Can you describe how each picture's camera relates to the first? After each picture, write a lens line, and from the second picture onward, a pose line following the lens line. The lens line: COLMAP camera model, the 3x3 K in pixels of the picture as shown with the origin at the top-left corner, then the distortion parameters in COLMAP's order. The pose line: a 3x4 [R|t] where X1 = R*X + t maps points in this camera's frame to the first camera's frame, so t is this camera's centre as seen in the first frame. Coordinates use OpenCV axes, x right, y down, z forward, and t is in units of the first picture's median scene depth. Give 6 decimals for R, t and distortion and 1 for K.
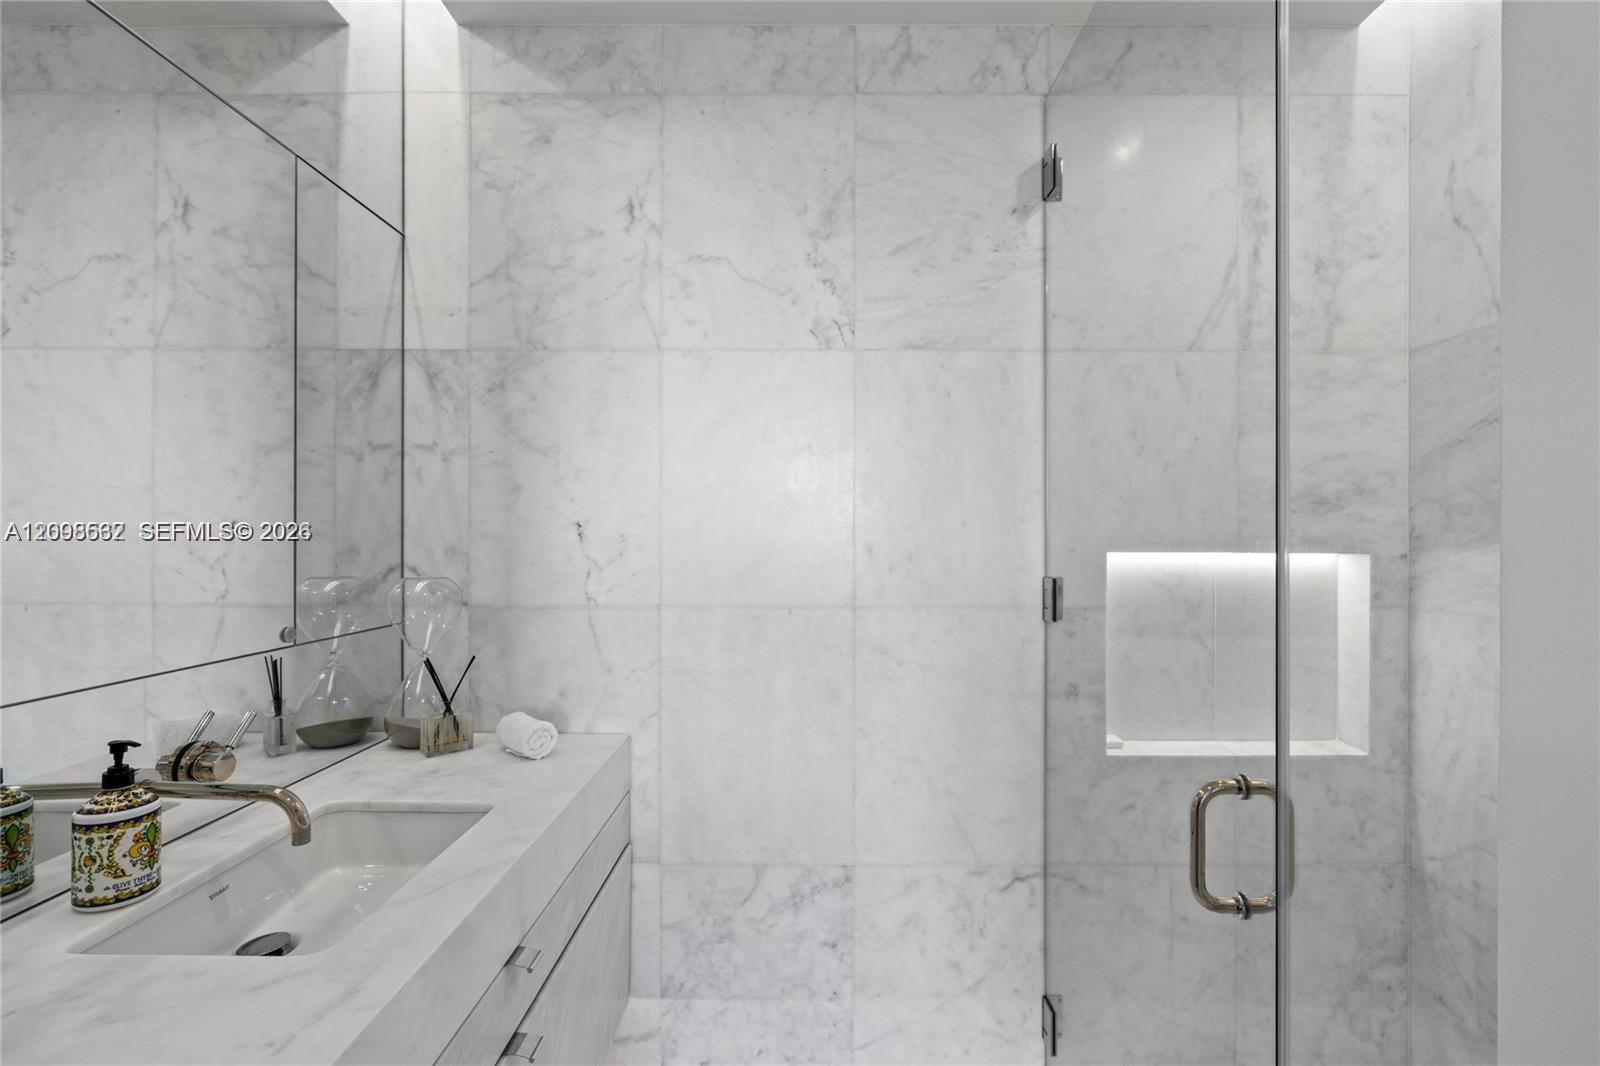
lens RADIAL K [[721.7, 0, 801.5], [0, 721.7, 535.1], [0, 0, 1]] dist [-0.010067, 0.004857]
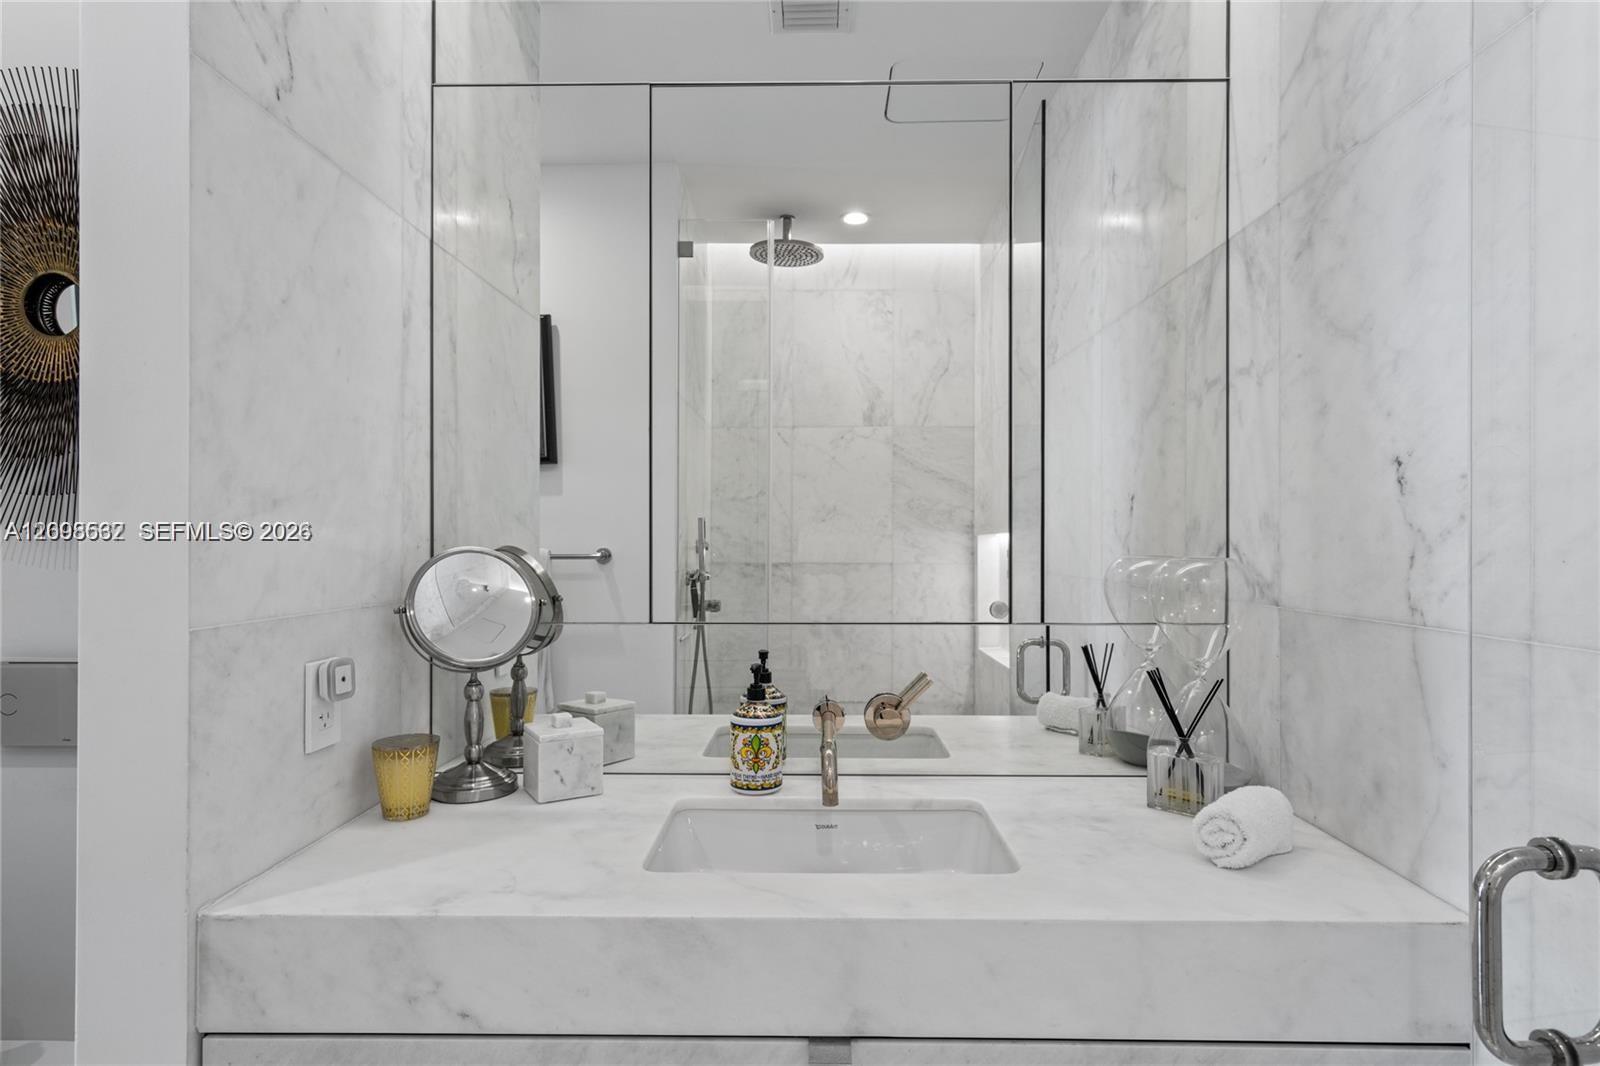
lens RADIAL K [[872.7, 0, 858.5], [0, 872.7, 545.8], [0, 0, 1]] dist [-0.001666, 0.002899]
pose [[-0.003211, -0.004924, -0.999983, 0.305546], [0.003586, 0.999981, -0.004936, 0.046939], [0.999988, -0.003602, -0.003193, 0.627919]]
